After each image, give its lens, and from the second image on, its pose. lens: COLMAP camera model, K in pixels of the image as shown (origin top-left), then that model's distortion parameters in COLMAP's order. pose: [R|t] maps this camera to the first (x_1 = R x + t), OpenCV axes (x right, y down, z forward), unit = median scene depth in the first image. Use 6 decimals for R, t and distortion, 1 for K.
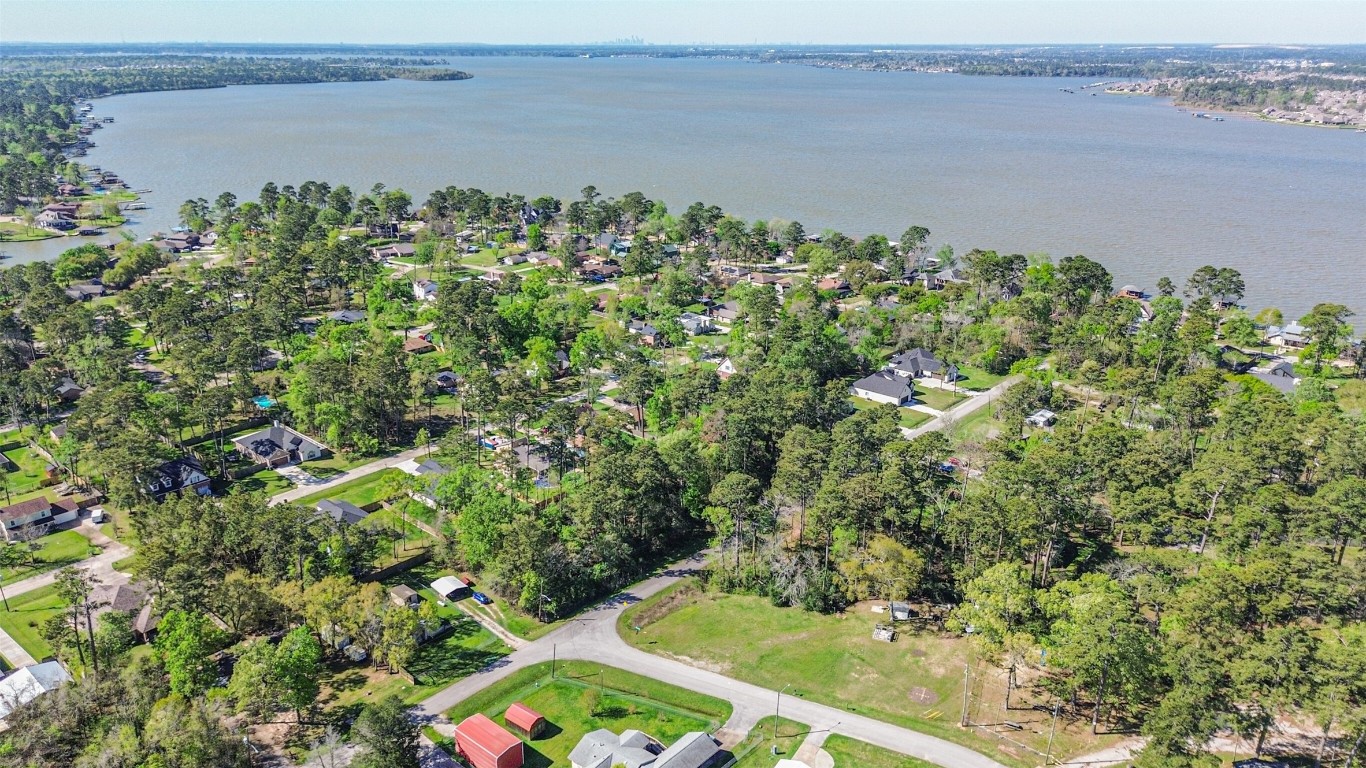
lens RADIAL K [[952.7, 0, 684.4], [0, 952.7, 377.5], [0, 0, 1]] dist [0.057459, -0.043088]
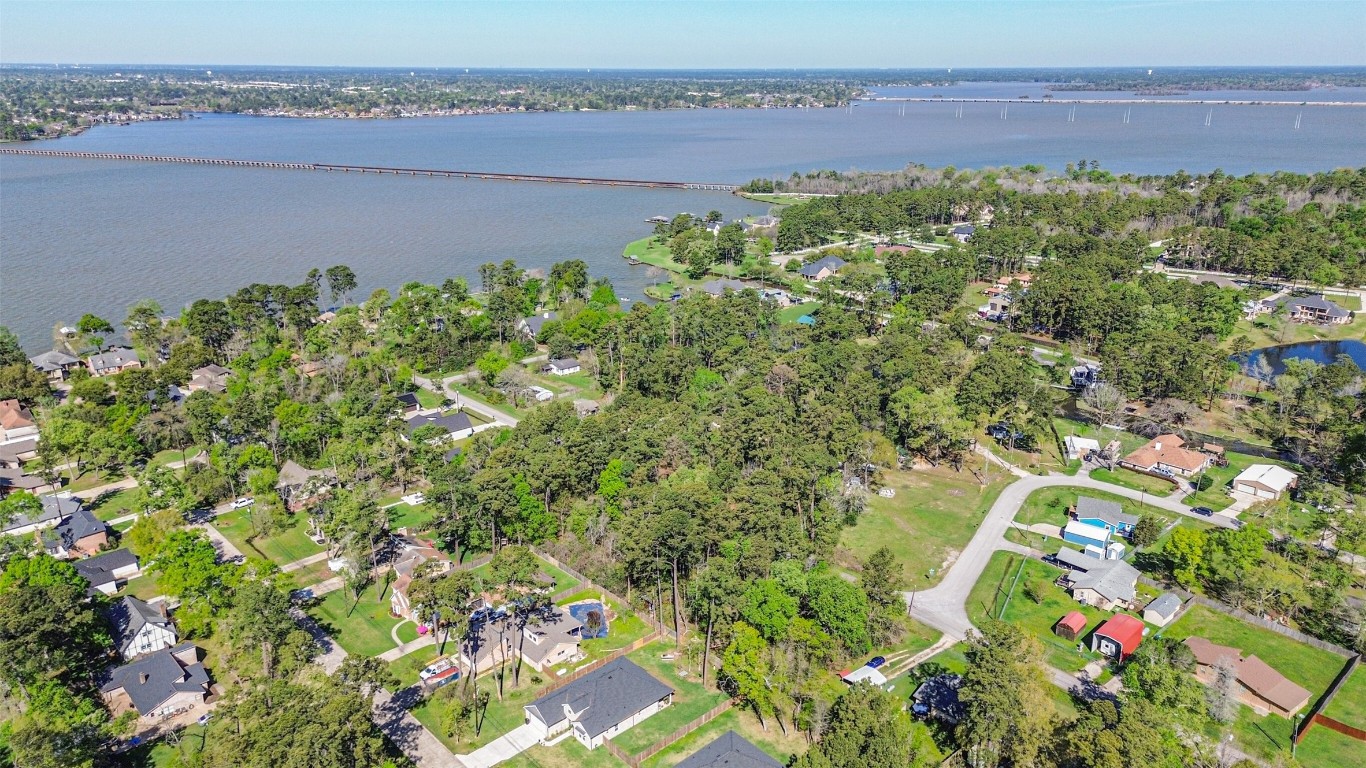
lens RADIAL K [[952.7, 0, 683.6], [0, 952.7, 391.0], [0, 0, 1]] dist [0.057459, -0.043088]
pose [[0.080540, -0.312569, 0.946475, -1.034737], [0.311911, 0.909773, 0.273906, -0.326048], [-0.946692, 0.273155, 0.170767, 0.961404]]
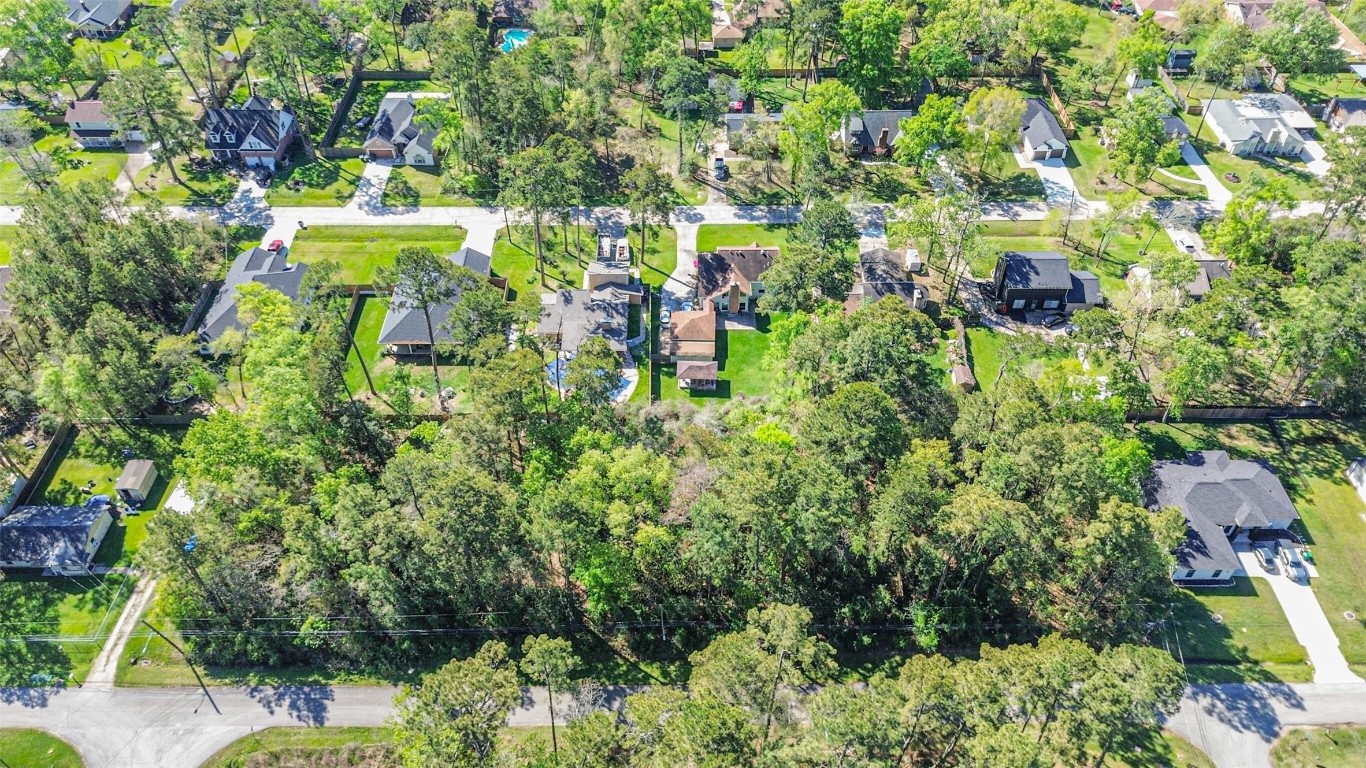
lens RADIAL K [[952.7, 0, 676.6], [0, 952.7, 383.3], [0, 0, 1]] dist [0.057459, -0.043088]
pose [[0.667039, 0.527288, -0.526333, 0.288683], [-0.238801, 0.820512, 0.519359, -0.276404], [0.705715, -0.220744, 0.673230, 0.827588]]
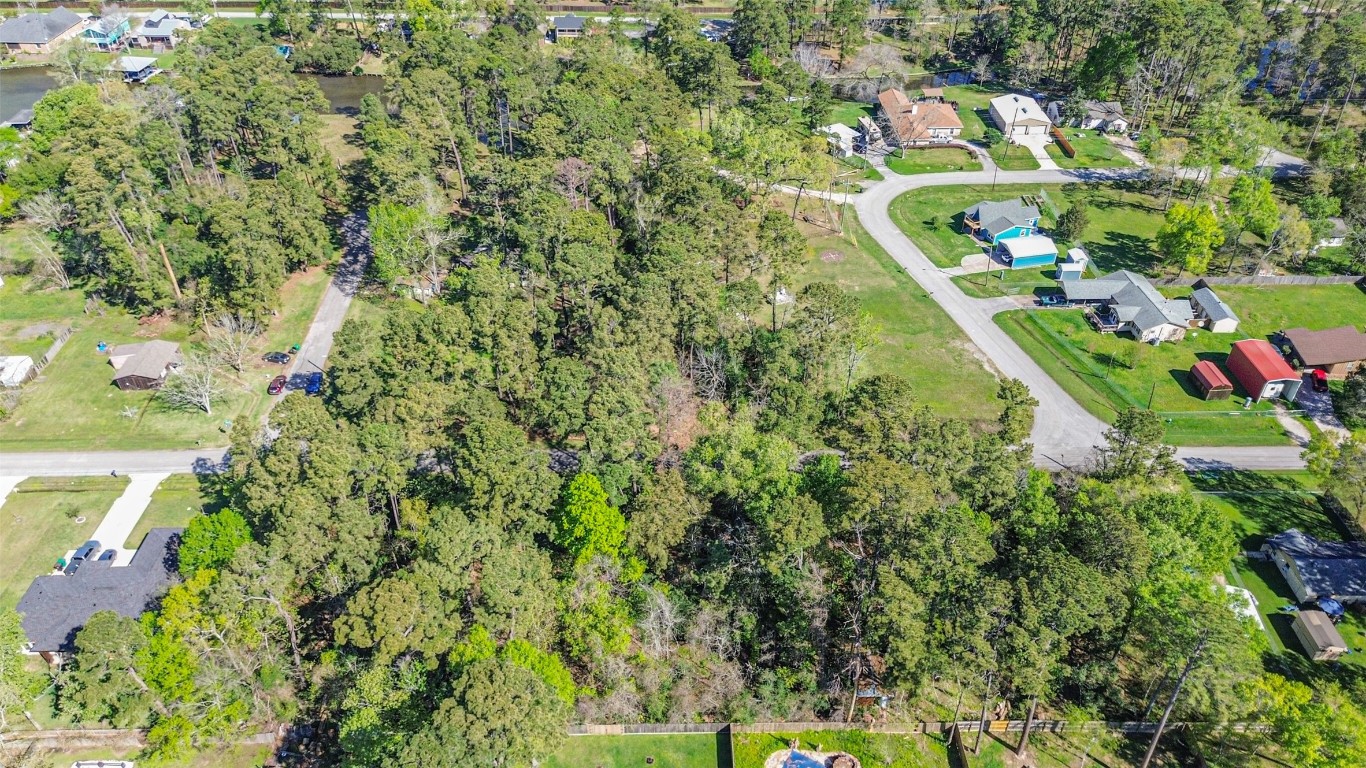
lens RADIAL K [[952.7, 0, 668.3], [0, 952.7, 392.2], [0, 0, 1]] dist [0.057459, -0.043088]
pose [[-0.668239, -0.450629, 0.591937, -0.309999], [0.248754, 0.614530, 0.748648, -0.398469], [-0.701126, 0.647523, -0.298557, 1.366220]]
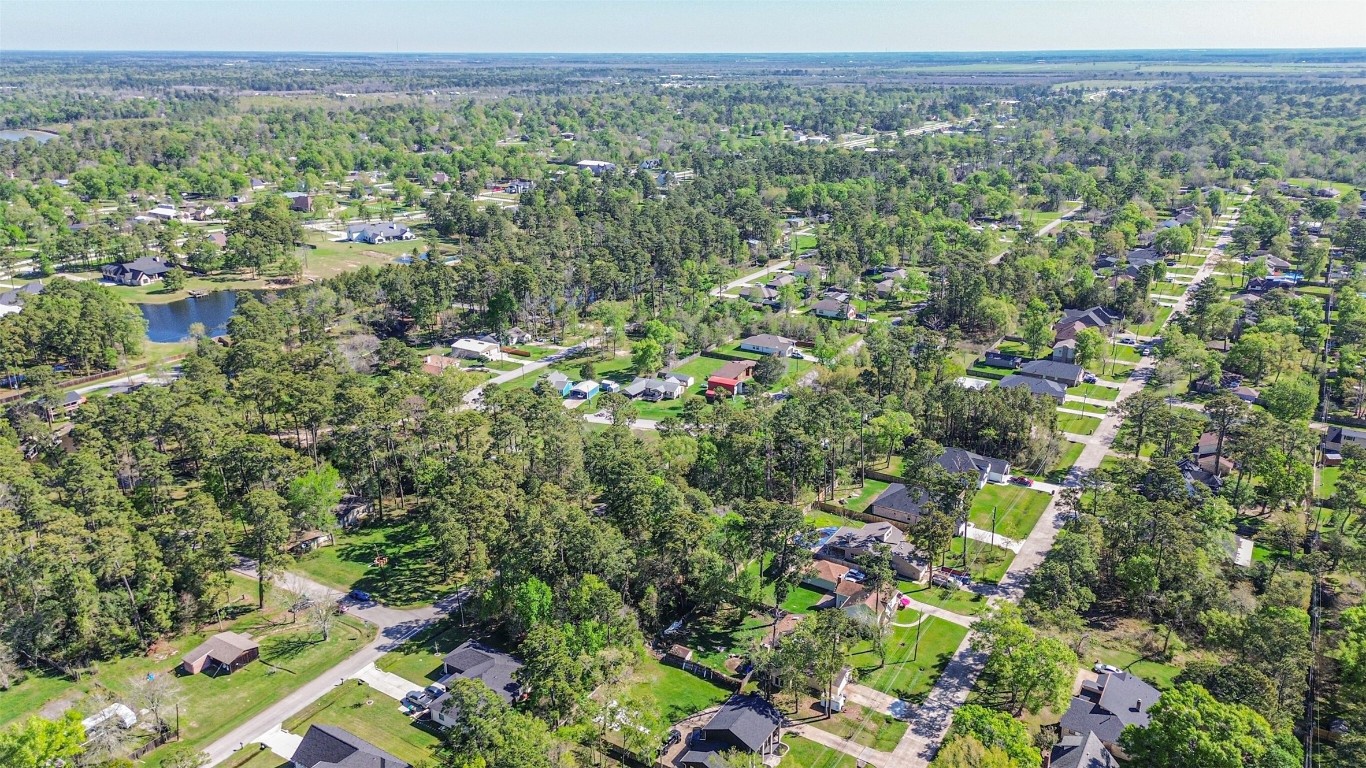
lens RADIAL K [[952.7, 0, 685.7], [0, 952.7, 382.0], [0, 0, 1]] dist [0.057459, -0.043088]
pose [[-0.986419, 0.062702, -0.151808, 0.159736], [-0.042924, 0.793730, 0.606754, -0.714645], [0.158539, 0.605030, -0.780259, 2.065076]]
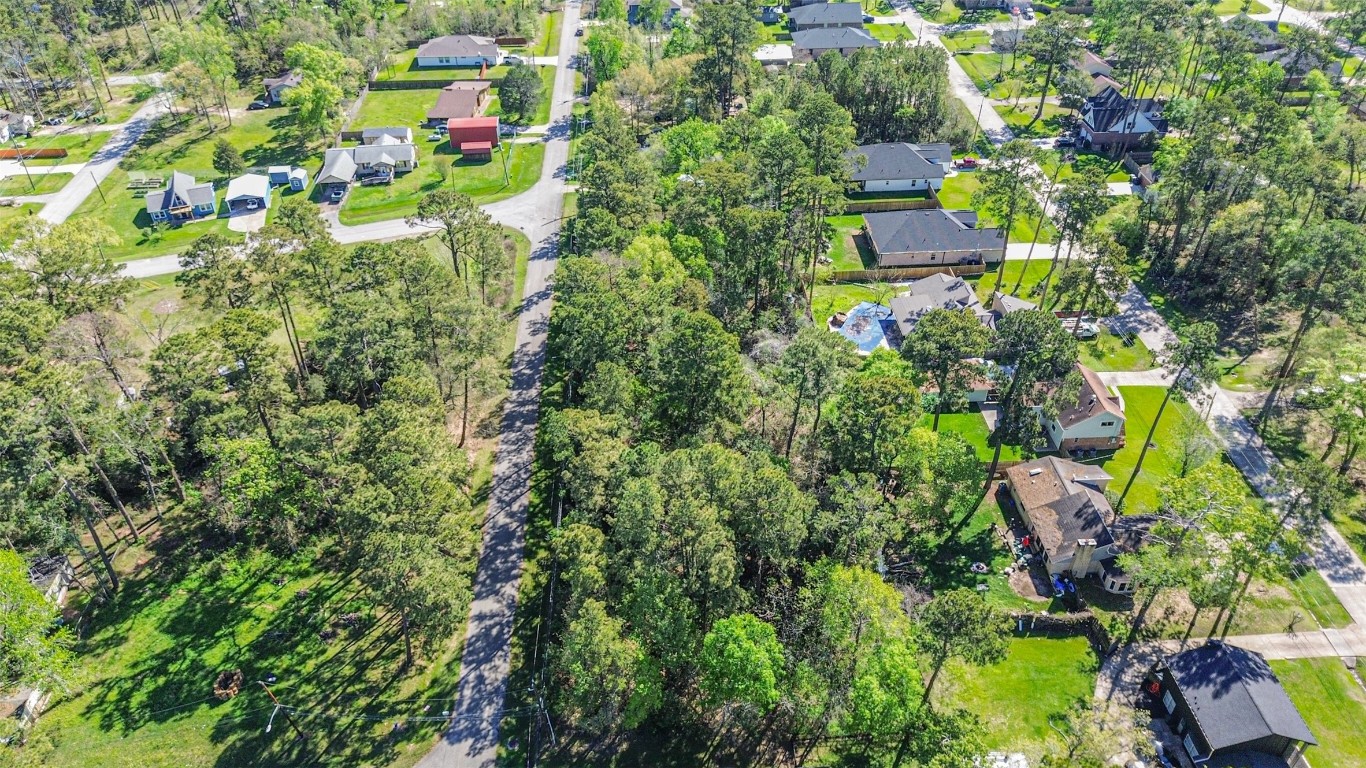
lens RADIAL K [[952.7, 0, 695.0], [0, 952.7, 376.7], [0, 0, 1]] dist [0.057459, -0.043088]
pose [[-0.703120, 0.437842, -0.560282, 0.392098], [-0.218862, 0.616432, 0.756380, -0.401816], [0.676551, 0.654451, -0.337599, 1.495328]]
